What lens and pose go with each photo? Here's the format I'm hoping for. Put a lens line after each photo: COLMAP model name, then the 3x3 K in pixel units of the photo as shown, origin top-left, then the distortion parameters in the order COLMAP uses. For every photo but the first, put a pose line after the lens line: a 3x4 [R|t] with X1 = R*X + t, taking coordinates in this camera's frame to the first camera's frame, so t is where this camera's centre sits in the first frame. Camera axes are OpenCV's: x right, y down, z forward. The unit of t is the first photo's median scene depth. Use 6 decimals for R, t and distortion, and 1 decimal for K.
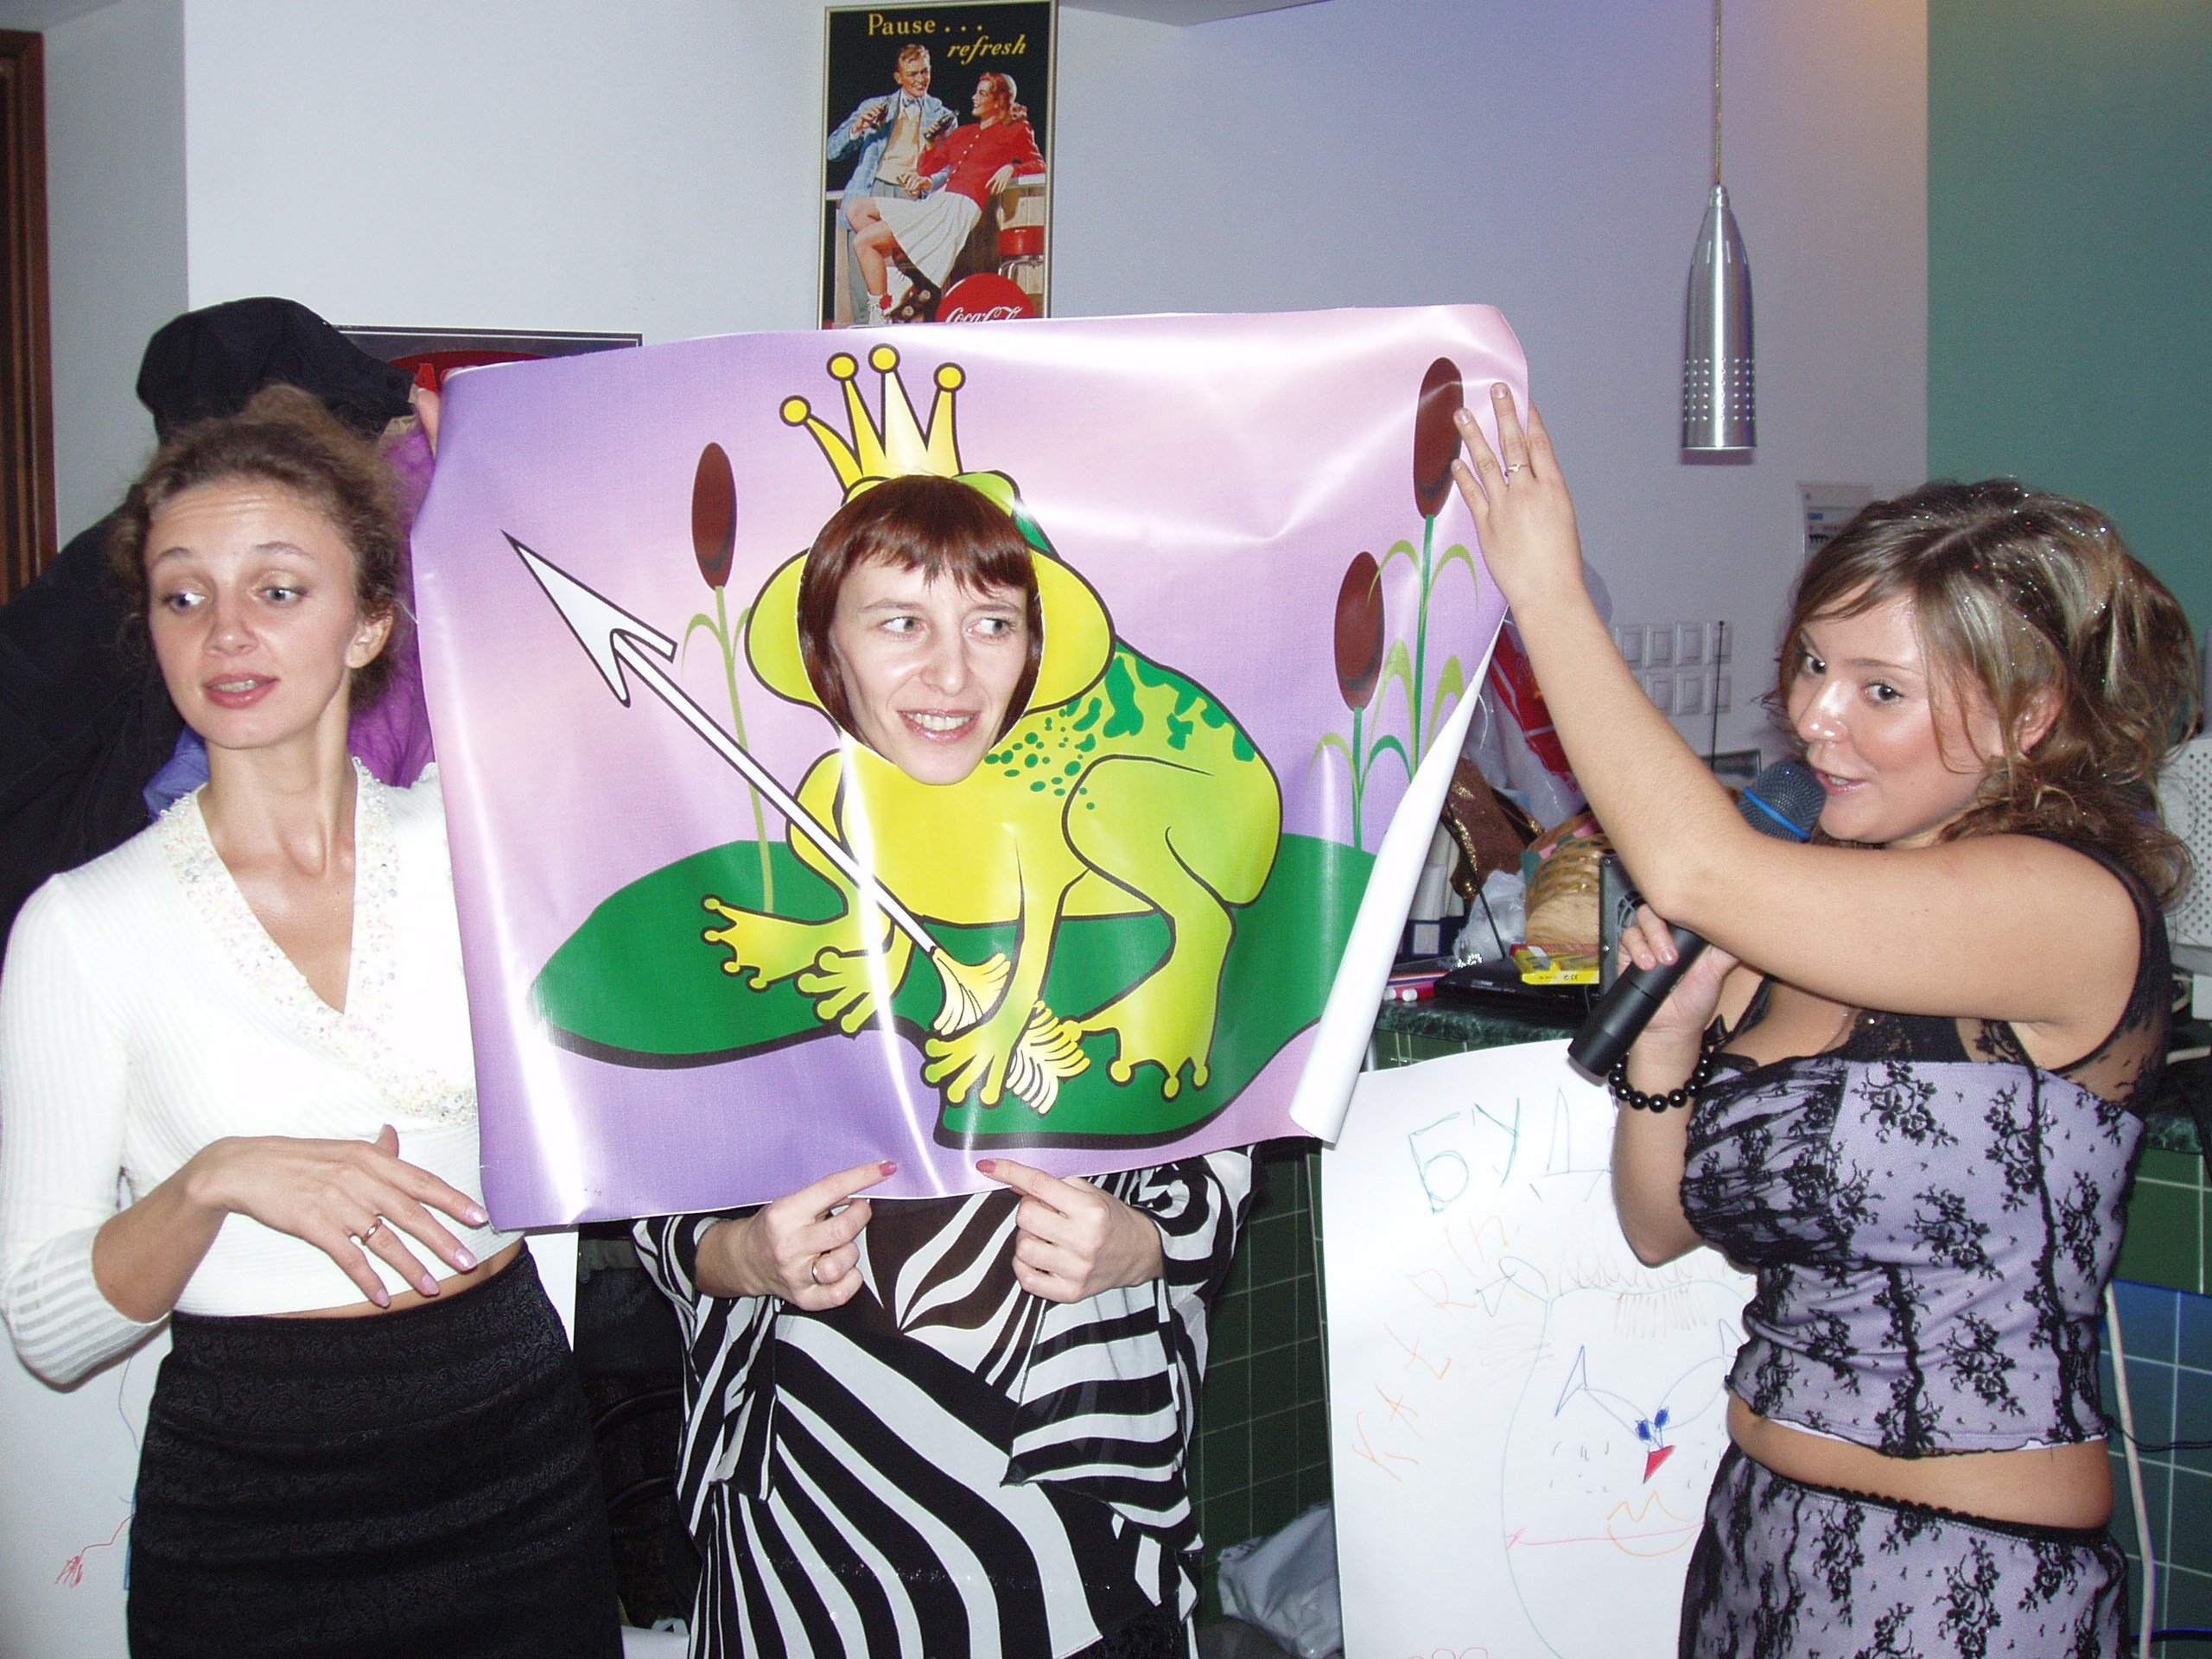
lens RADIAL K [[2903.2, 0, 1106.0], [0, 2903.2, 829.5], [0, 0, 1]] dist [-0.179882, -0.000468]
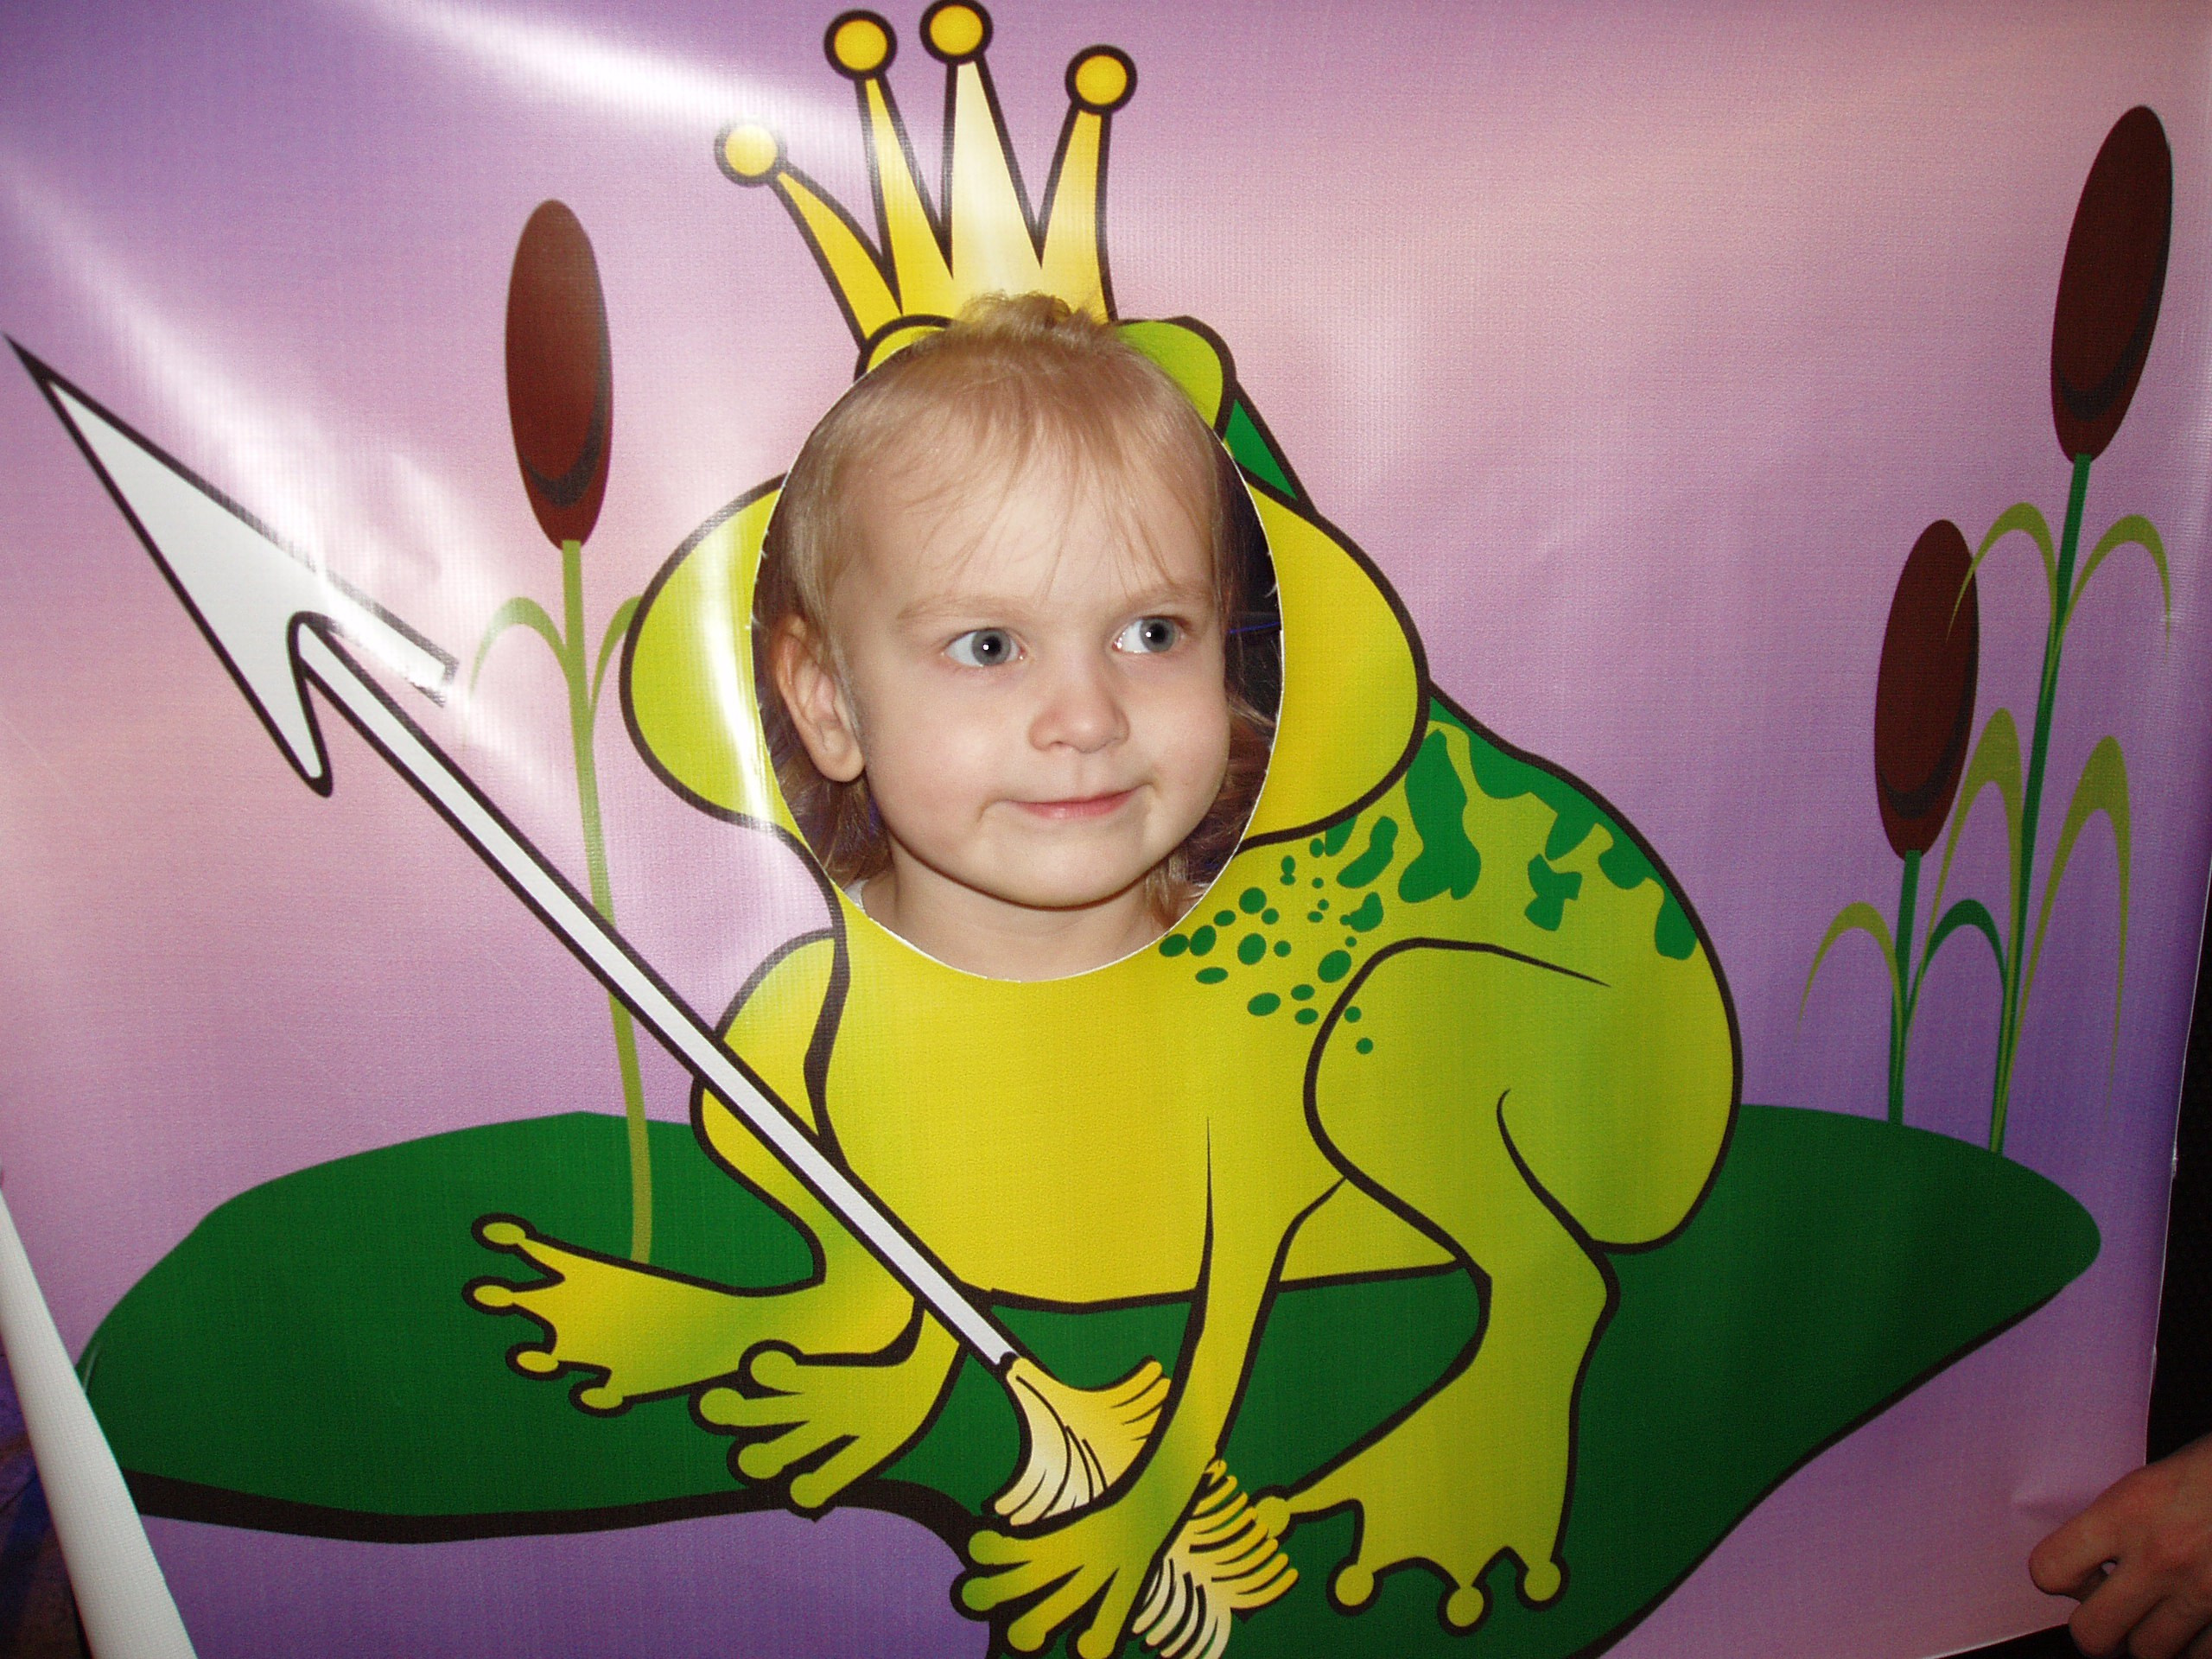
lens RADIAL K [[2163.2, 0, 1106.0], [0, 2163.2, 829.5], [0, 0, 1]] dist [0.270174, -0.719105]
pose [[0.989669, 0.021226, 0.141794, -0.098232], [-0.006837, 0.994842, -0.101206, -0.007409], [-0.143211, 0.099191, 0.984709, 0.658137]]
